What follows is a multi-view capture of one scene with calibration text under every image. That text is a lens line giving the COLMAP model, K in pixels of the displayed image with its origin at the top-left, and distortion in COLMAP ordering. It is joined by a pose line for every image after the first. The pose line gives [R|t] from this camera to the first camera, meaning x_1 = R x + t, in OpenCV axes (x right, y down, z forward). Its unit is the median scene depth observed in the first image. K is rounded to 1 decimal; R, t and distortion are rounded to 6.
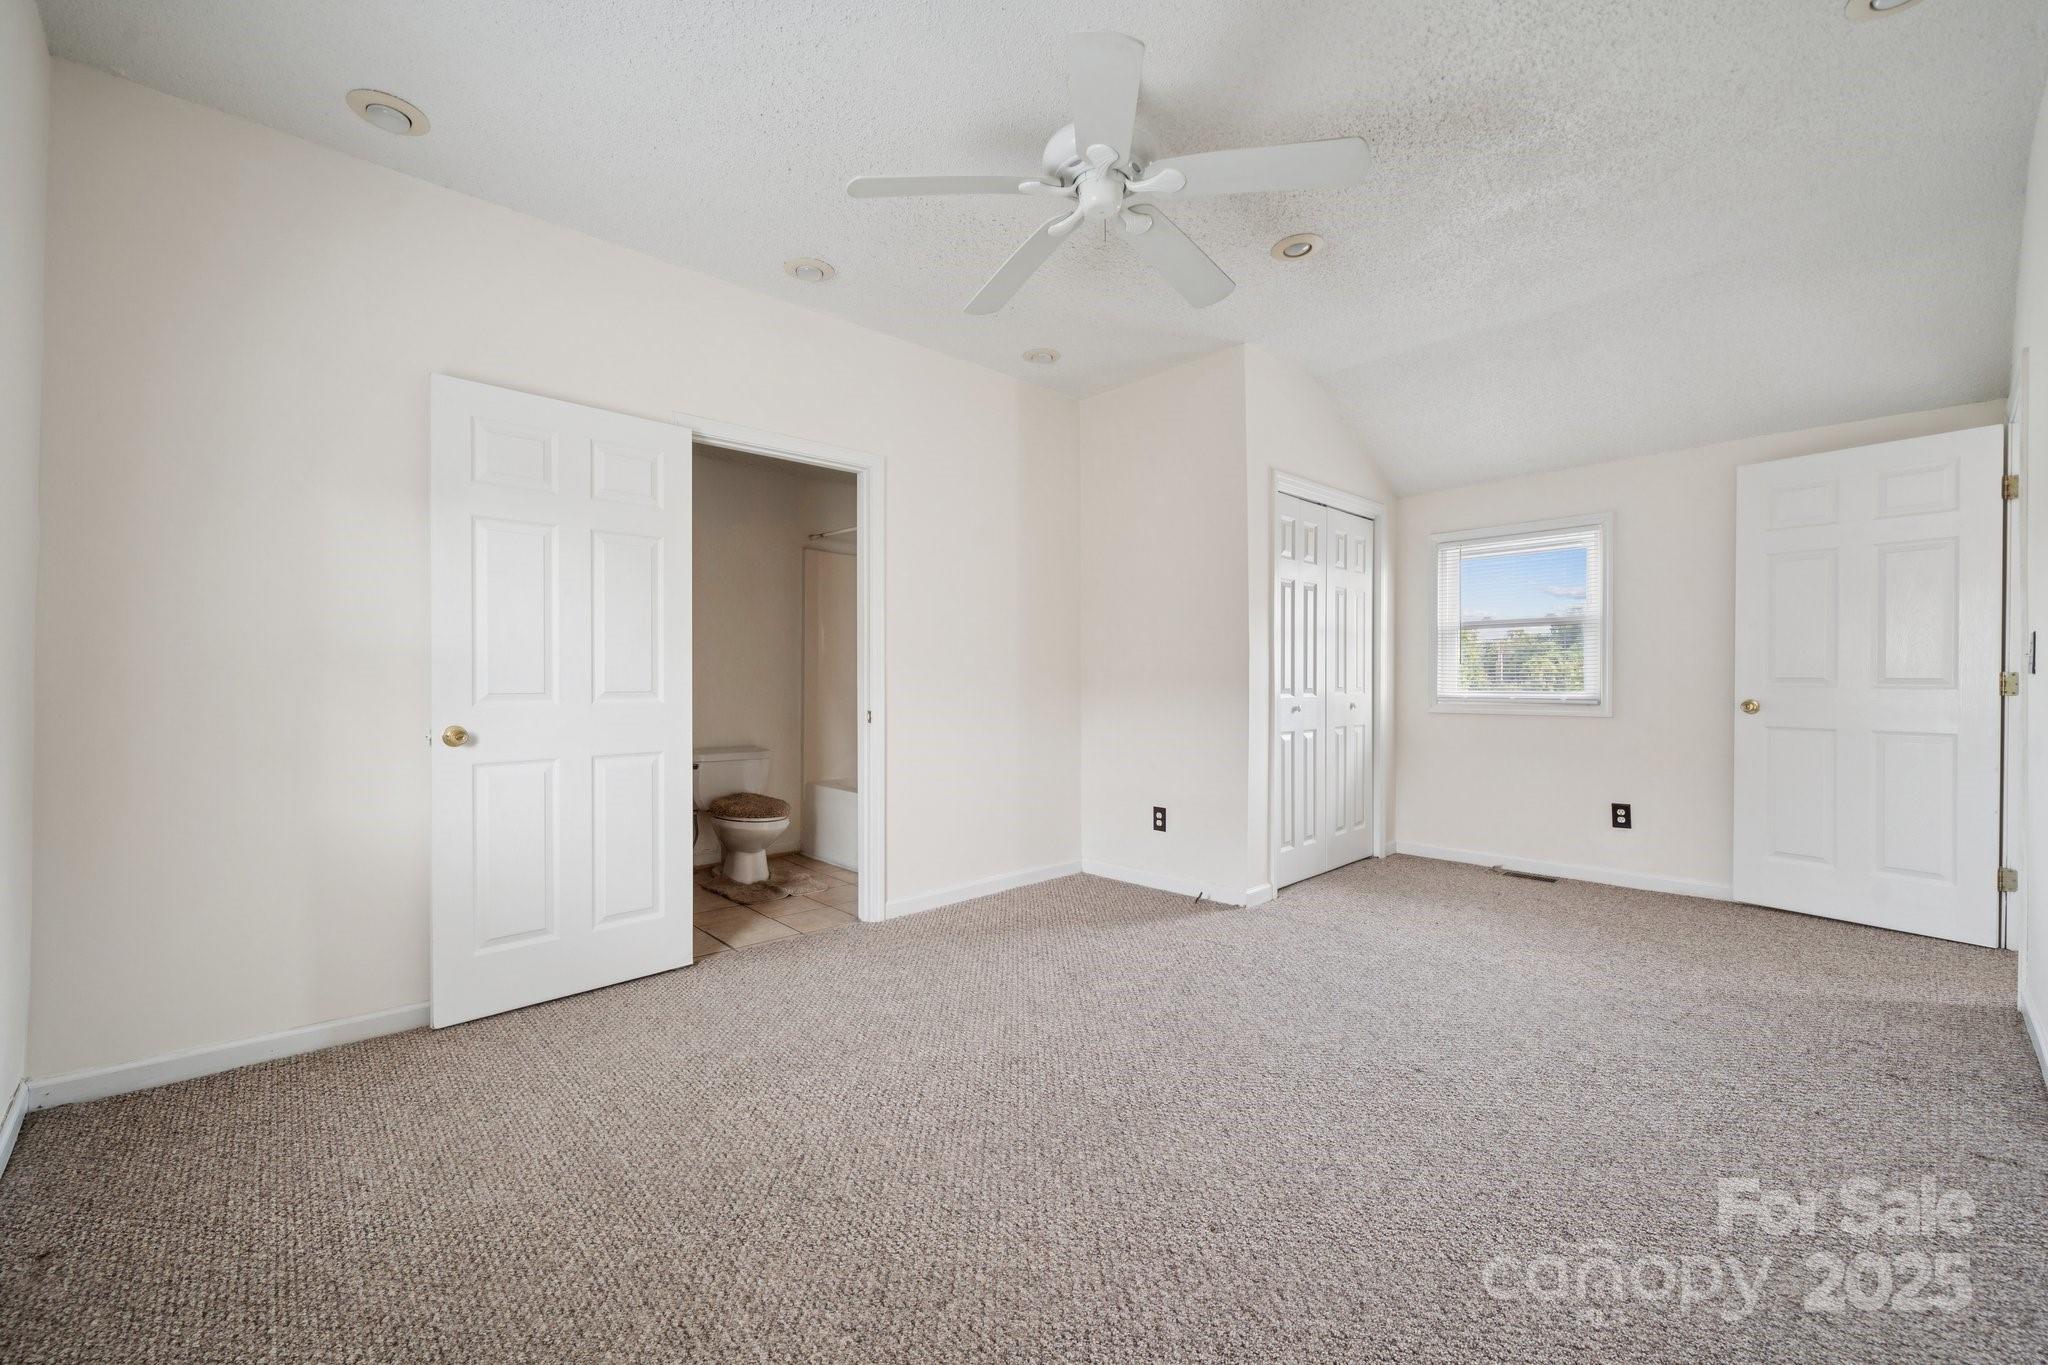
lens RADIAL K [[870.8, 0, 1015.8], [0, 870.8, 670.6], [0, 0, 1]] dist [0.000069, 0.000017]
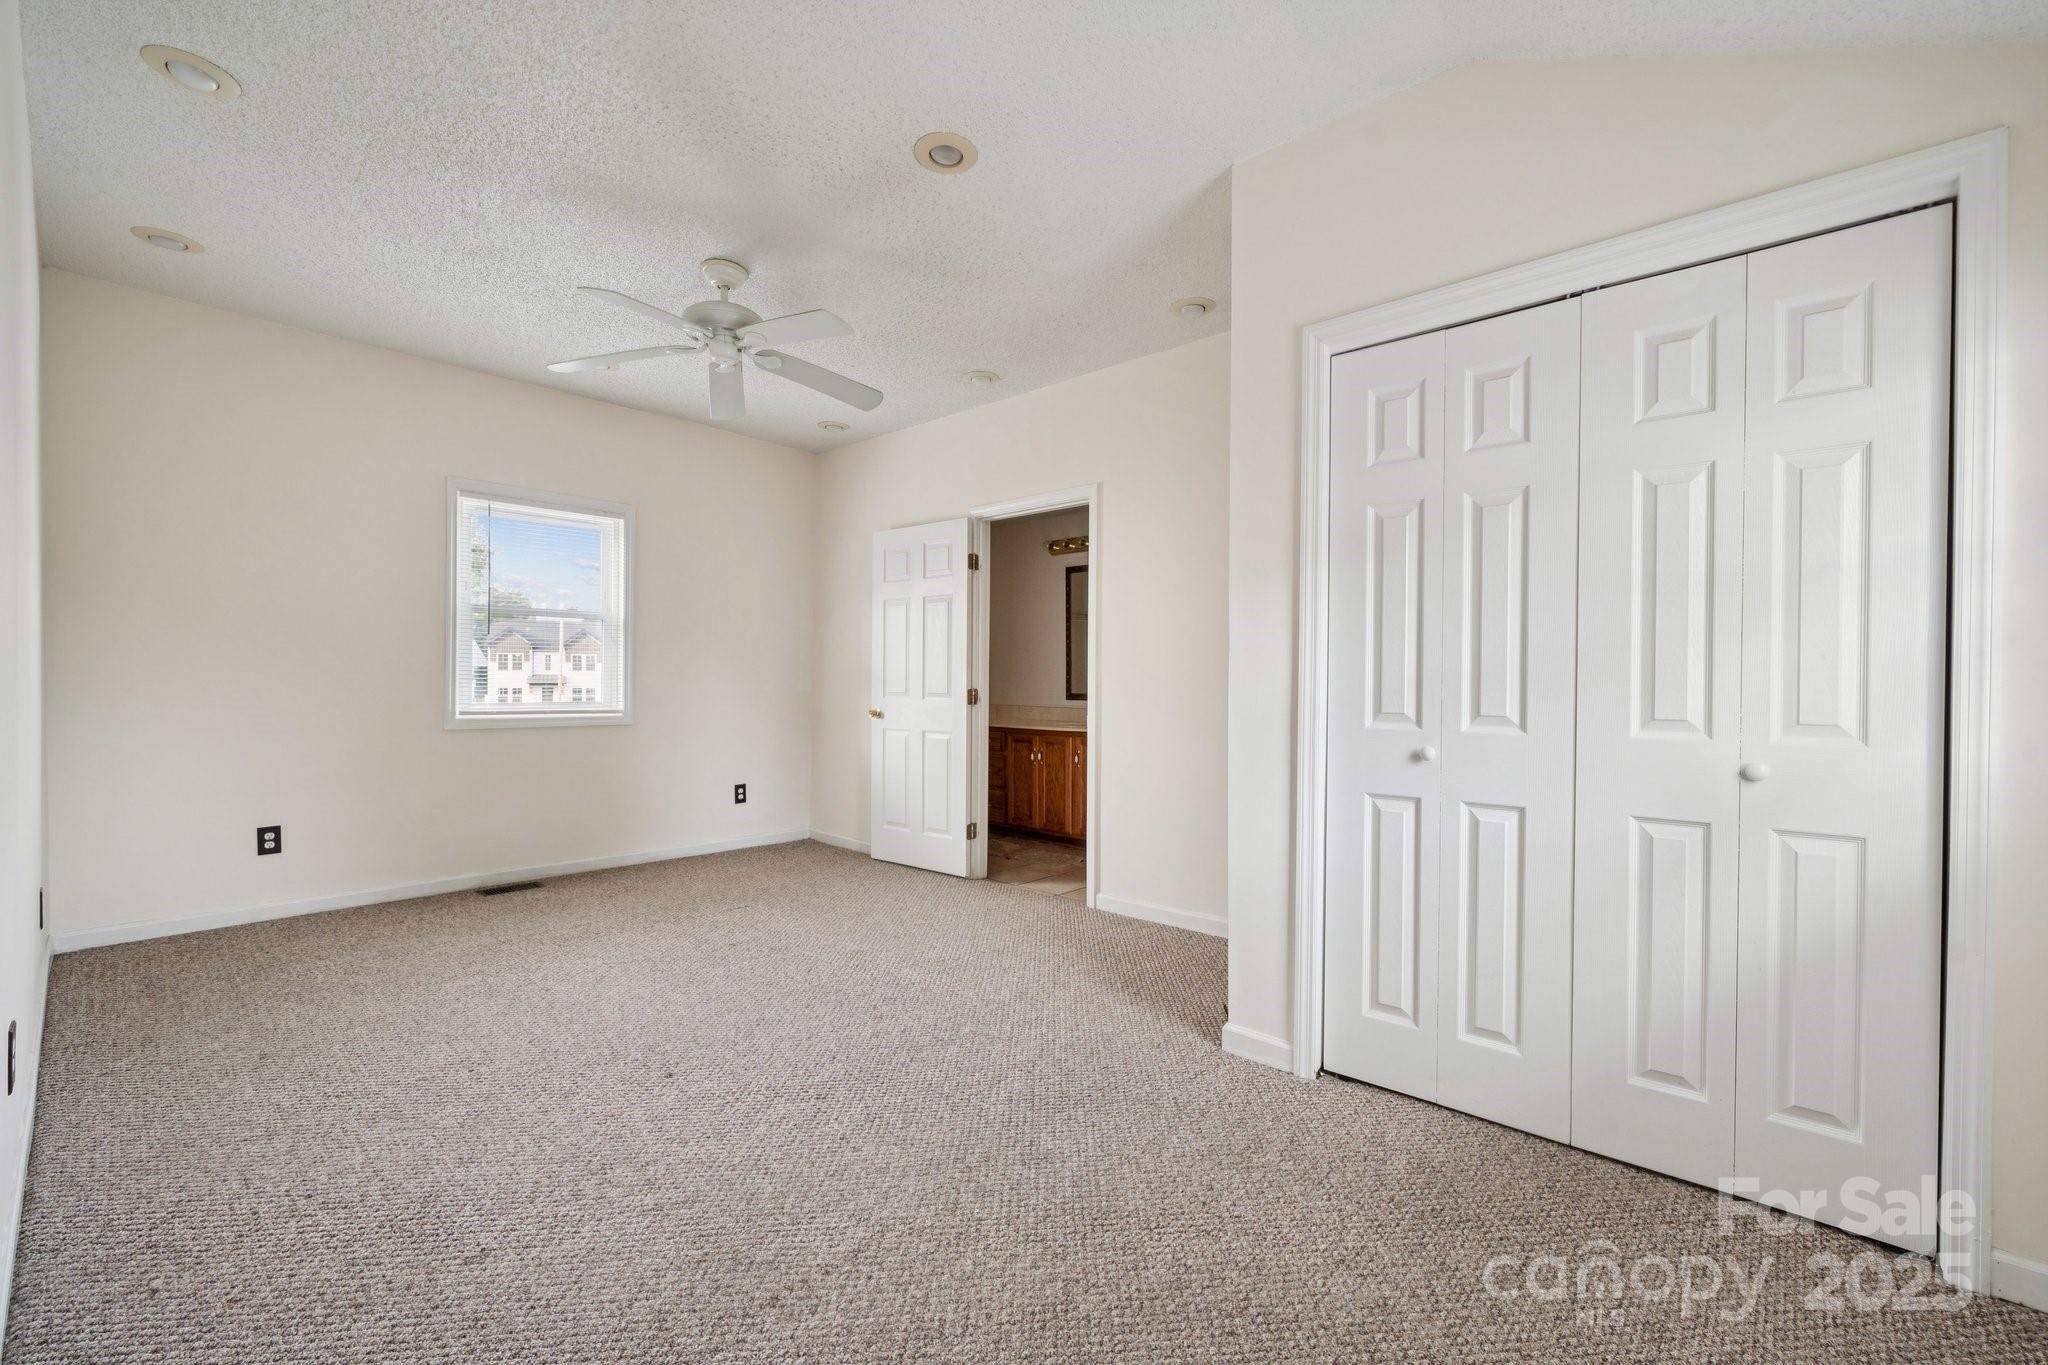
lens RADIAL K [[870.8, 0, 1015.8], [0, 870.8, 670.6], [0, 0, 1]] dist [0.000069, 0.000017]
pose [[0.043361, -0.013979, -0.998962, 1.118207], [-0.001057, 0.999901, -0.014038, 0.004157], [0.999059, 0.001664, 0.043342, 1.017111]]
